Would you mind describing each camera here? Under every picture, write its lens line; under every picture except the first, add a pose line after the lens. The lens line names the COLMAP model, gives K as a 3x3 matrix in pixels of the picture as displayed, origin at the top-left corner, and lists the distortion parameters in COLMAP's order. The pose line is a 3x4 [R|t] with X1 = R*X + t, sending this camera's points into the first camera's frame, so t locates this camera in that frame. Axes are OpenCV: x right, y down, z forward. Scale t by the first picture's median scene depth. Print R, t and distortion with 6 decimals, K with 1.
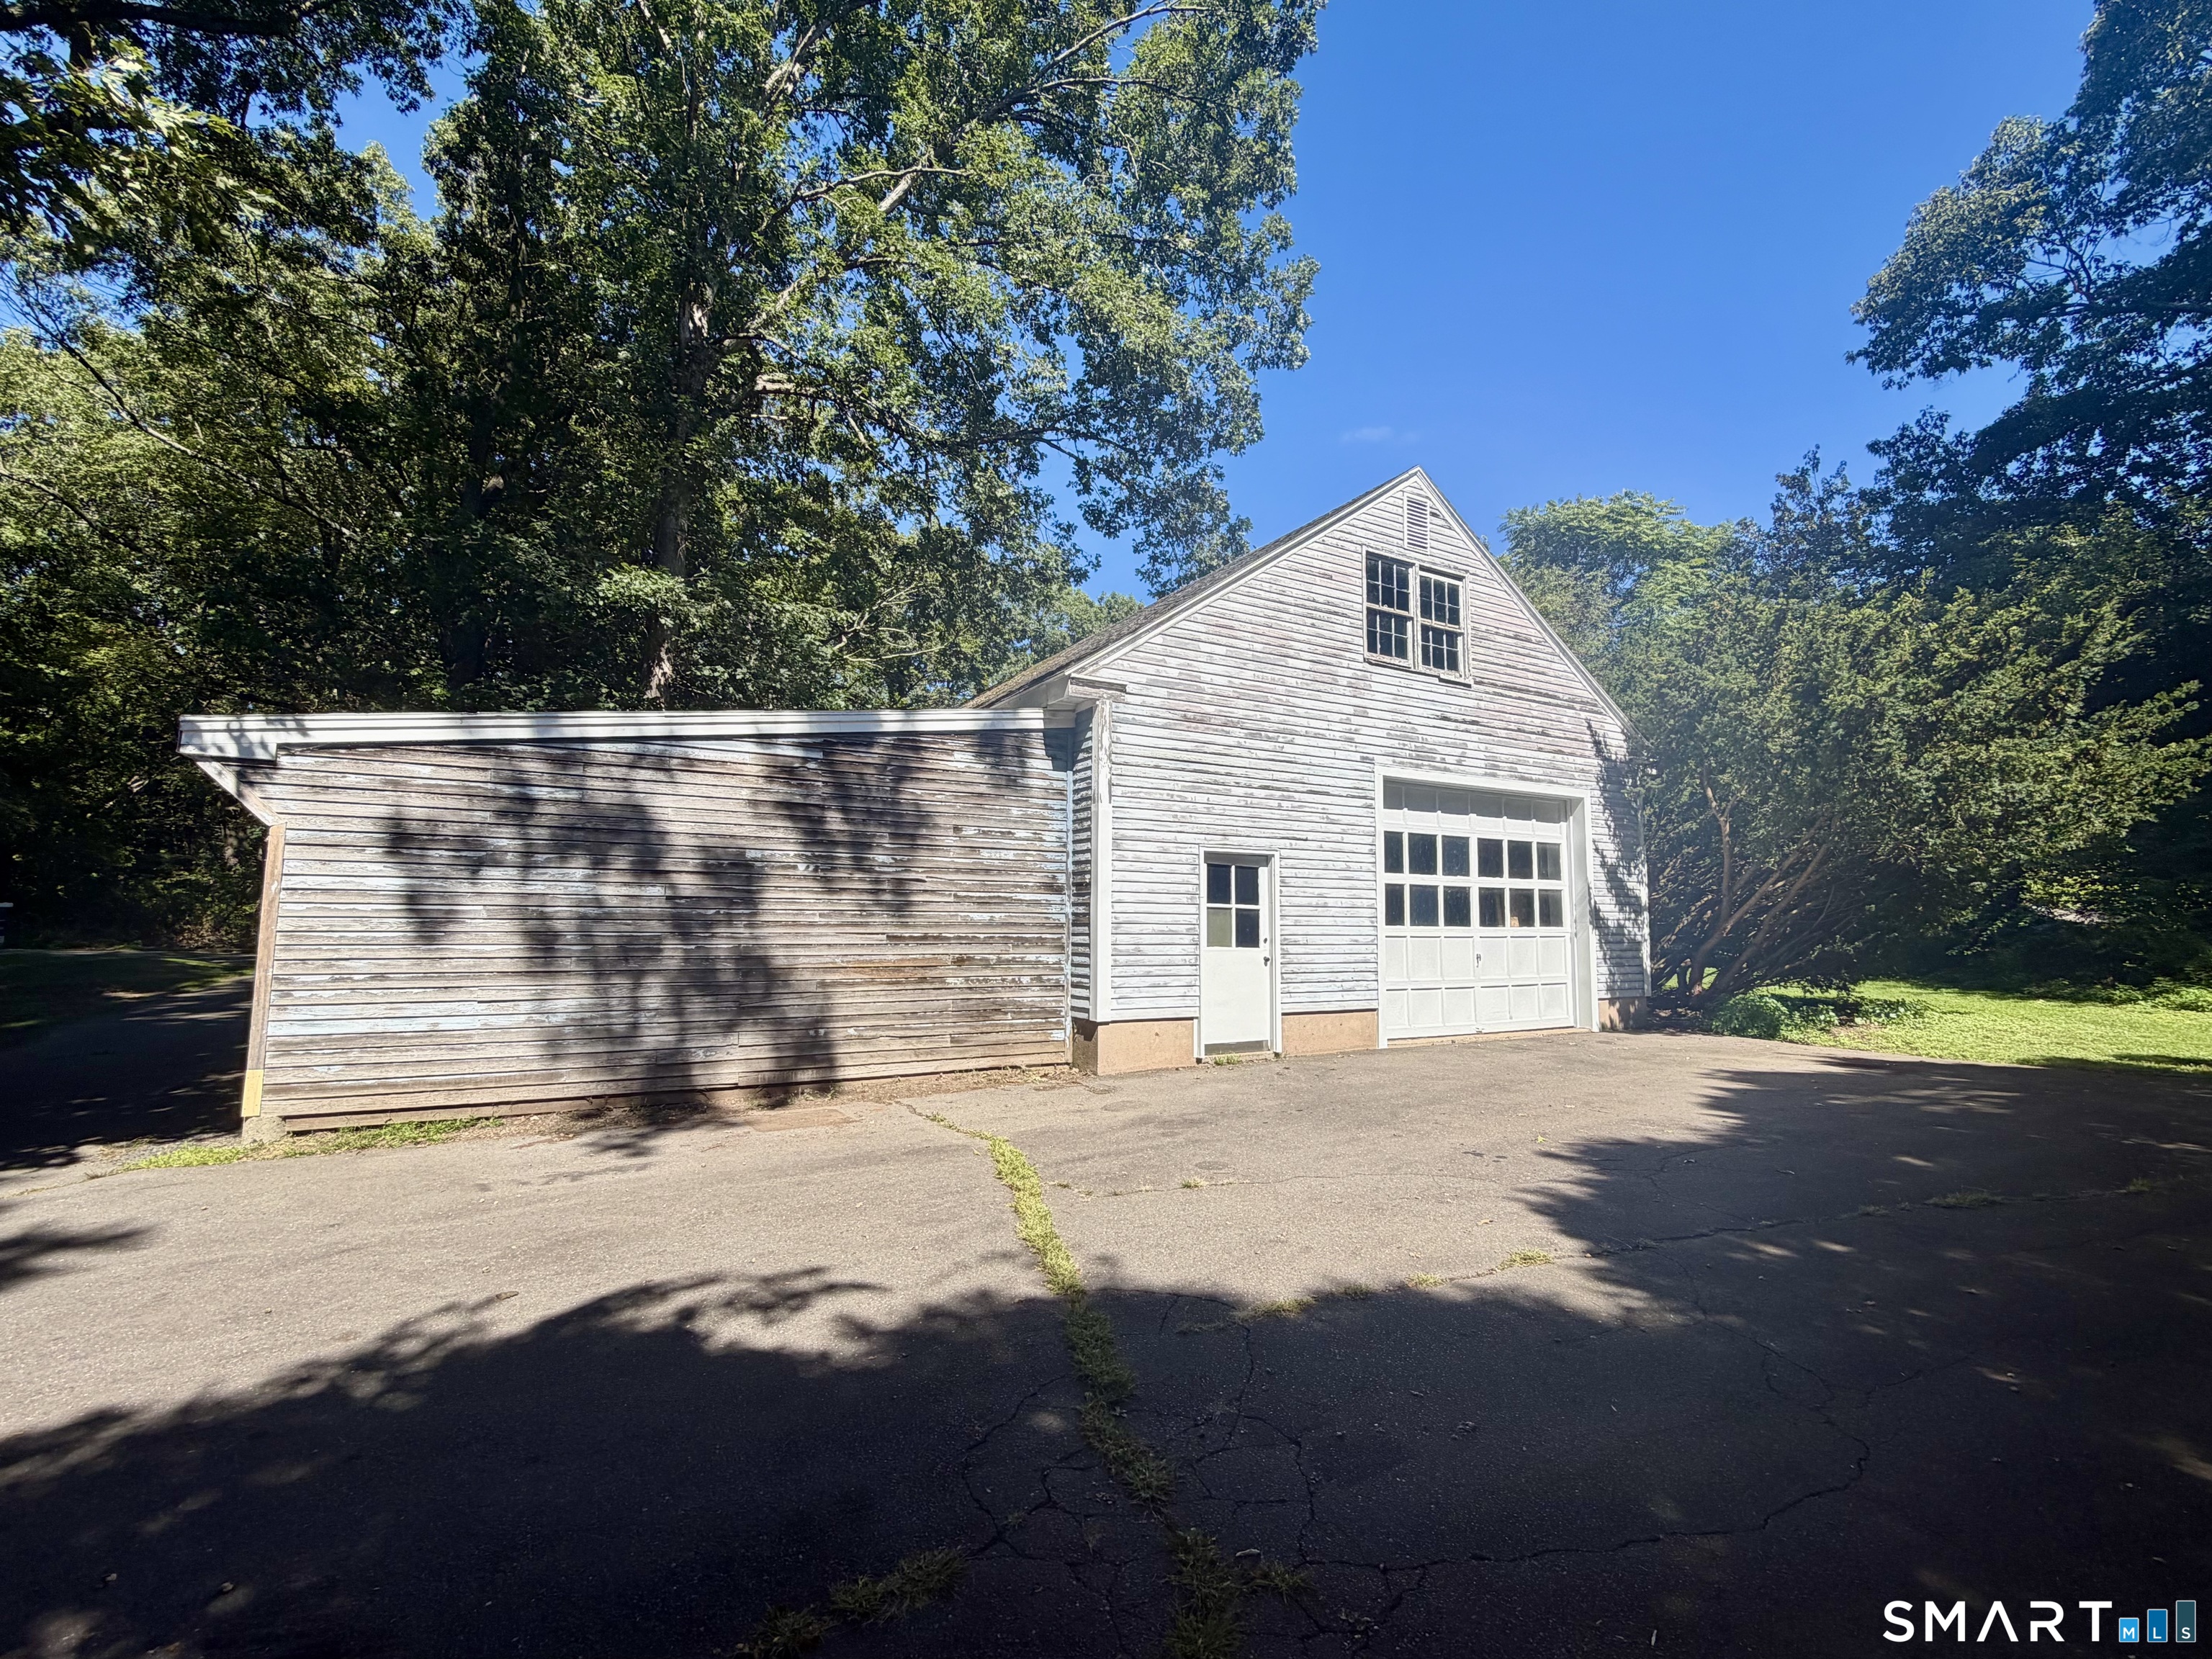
lens RADIAL K [[967.5, 0, 1106.0], [0, 967.5, 829.5], [0, 0, 1]] dist [-0.001547, -0.000133]
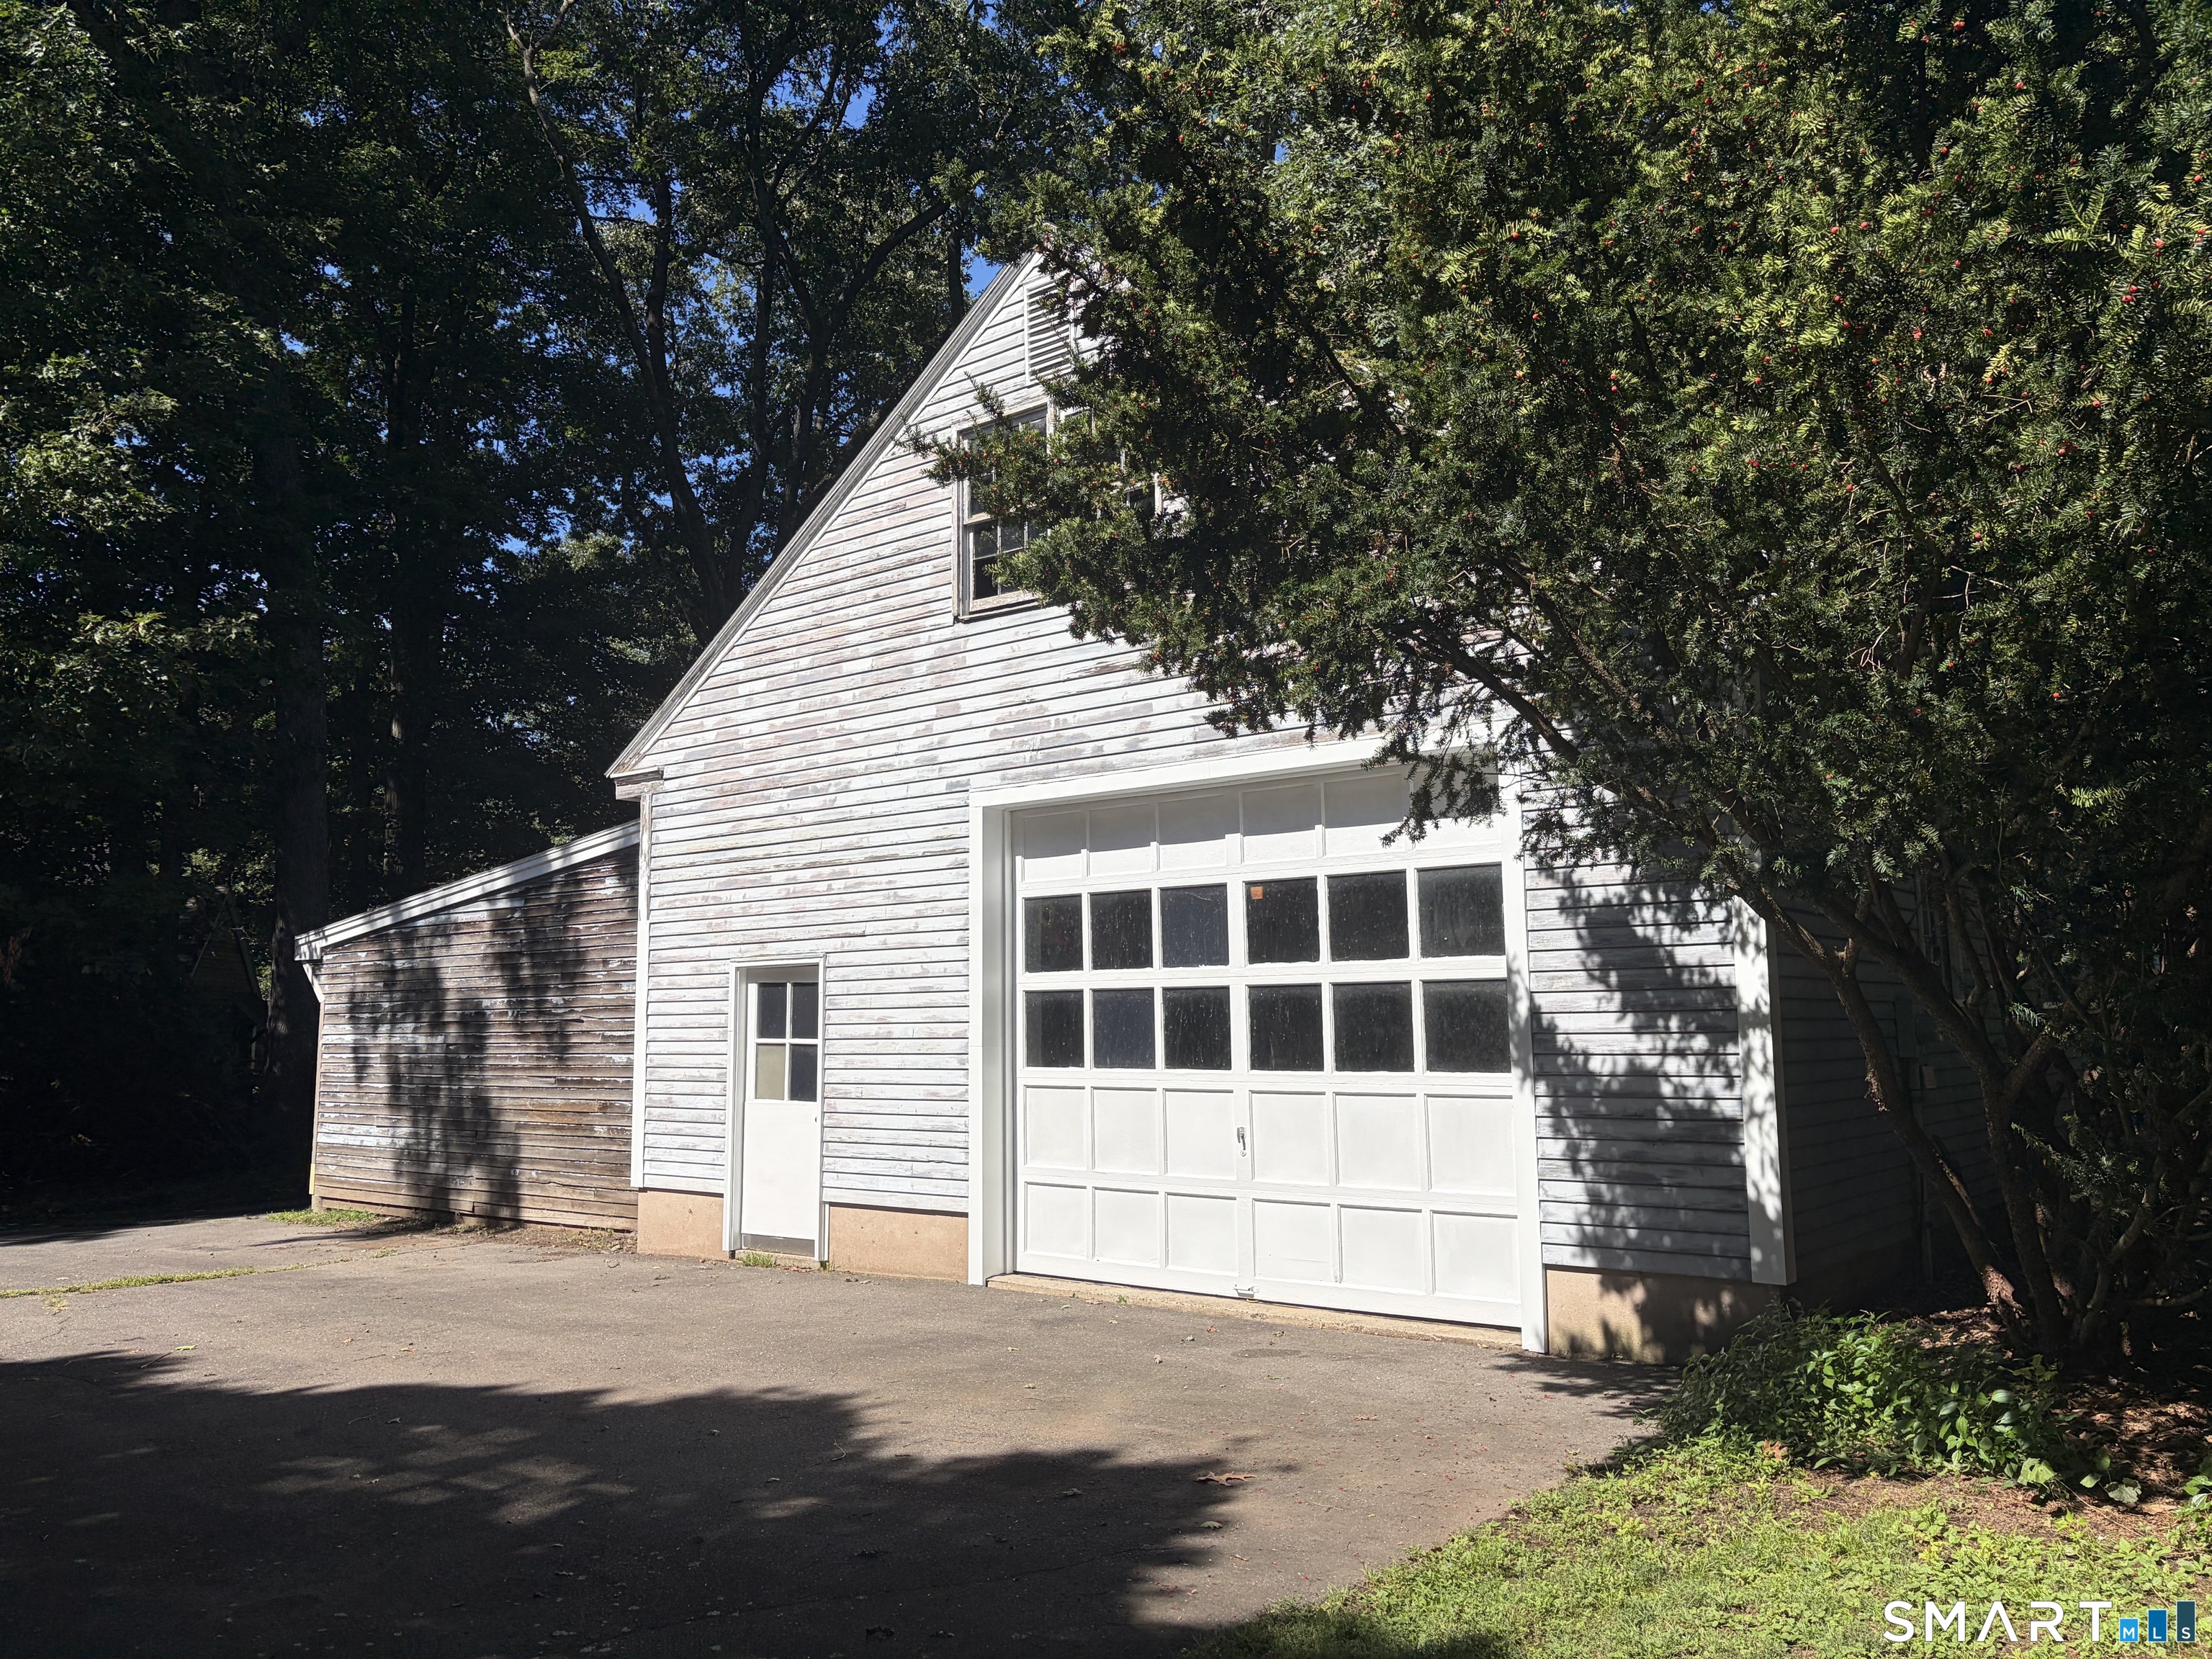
lens RADIAL K [[1668.7, 0, 1167.7], [0, 1668.7, 823.6], [0, 0, 1]] dist [0.172486, -0.438613]
pose [[0.379860, -0.121224, -0.917067, 1.472054], [0.105172, 0.990608, -0.087382, 0.062551], [0.919046, -0.063257, 0.389041, 0.838858]]
